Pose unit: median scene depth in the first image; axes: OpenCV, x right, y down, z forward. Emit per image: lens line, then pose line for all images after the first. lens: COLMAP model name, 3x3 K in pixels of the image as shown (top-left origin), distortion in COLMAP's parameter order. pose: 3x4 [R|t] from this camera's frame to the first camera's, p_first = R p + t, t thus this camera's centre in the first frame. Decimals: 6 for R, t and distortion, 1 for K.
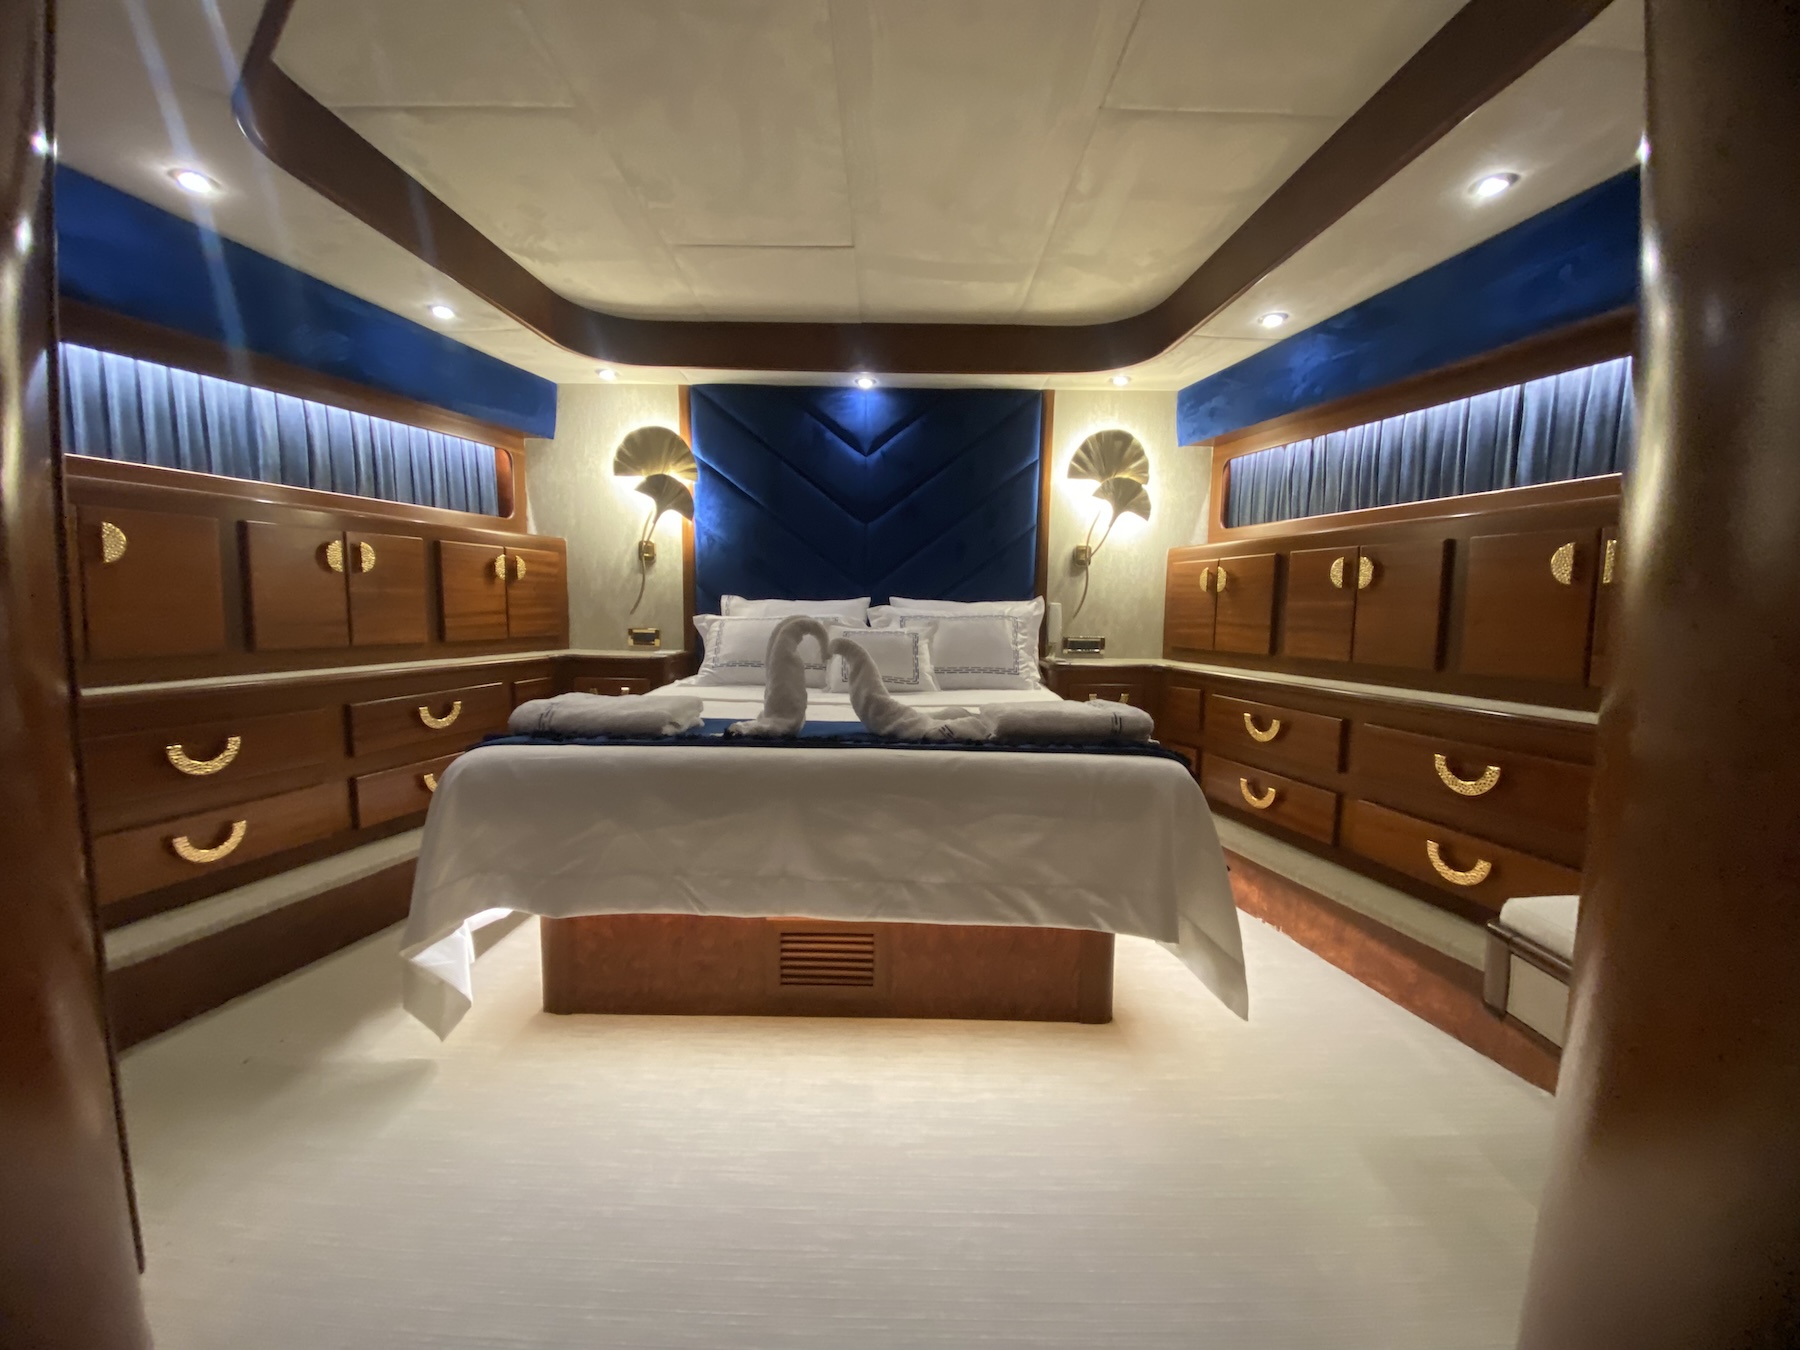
lens RADIAL K [[717.8, 0, 900.0], [0, 717.8, 673.5], [0, 0, 1]] dist [0.010879, -0.015424]
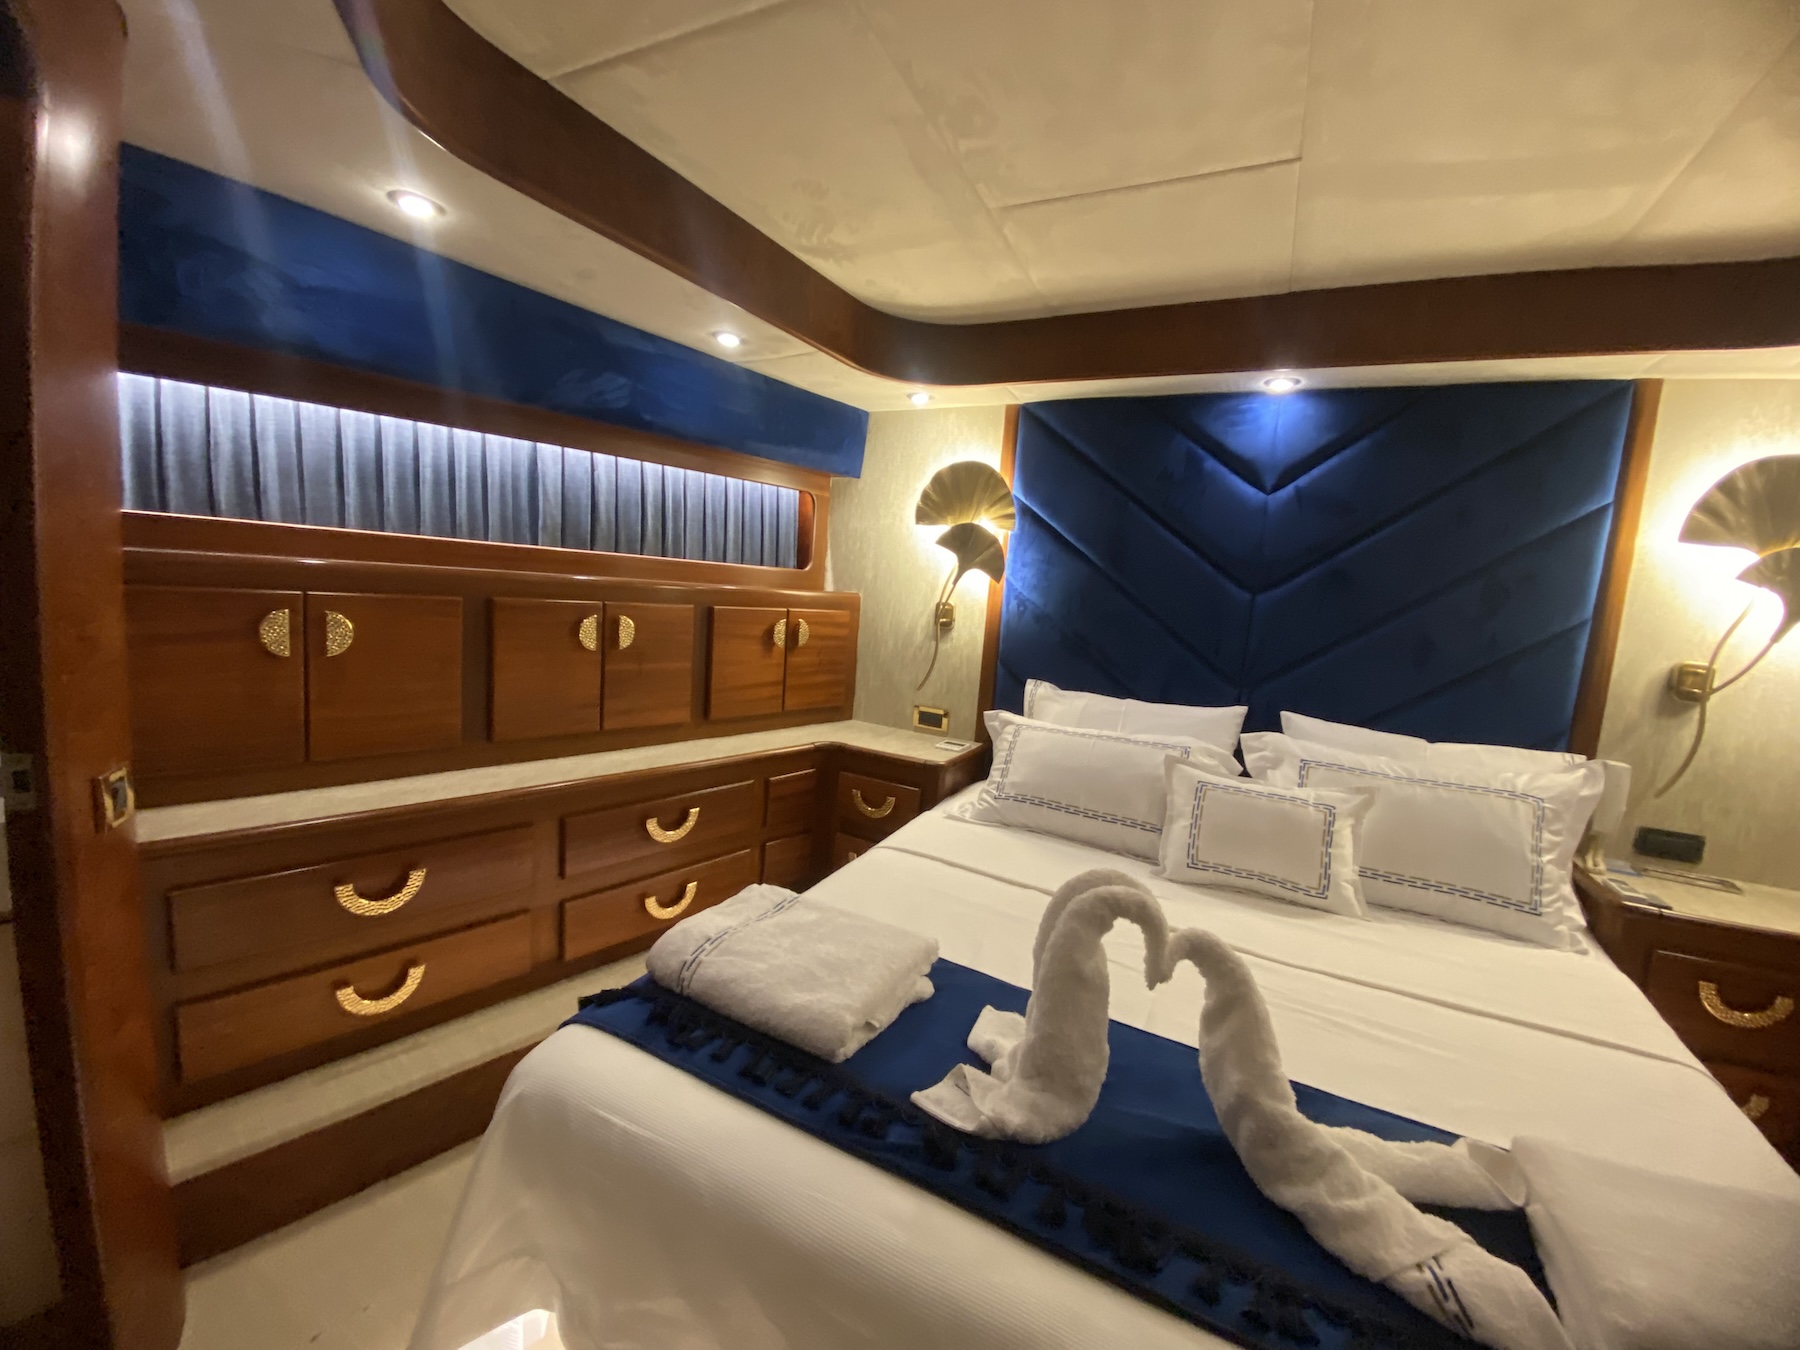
lens RADIAL K [[717.8, 0, 900.5], [0, 717.8, 674.5], [0, 0, 1]] dist [0.010879, -0.015424]
pose [[0.889891, 0.107993, -0.443207, -0.046119], [-0.105699, 0.993947, 0.029960, -0.155889], [0.443760, 0.020185, 0.895919, 0.332435]]
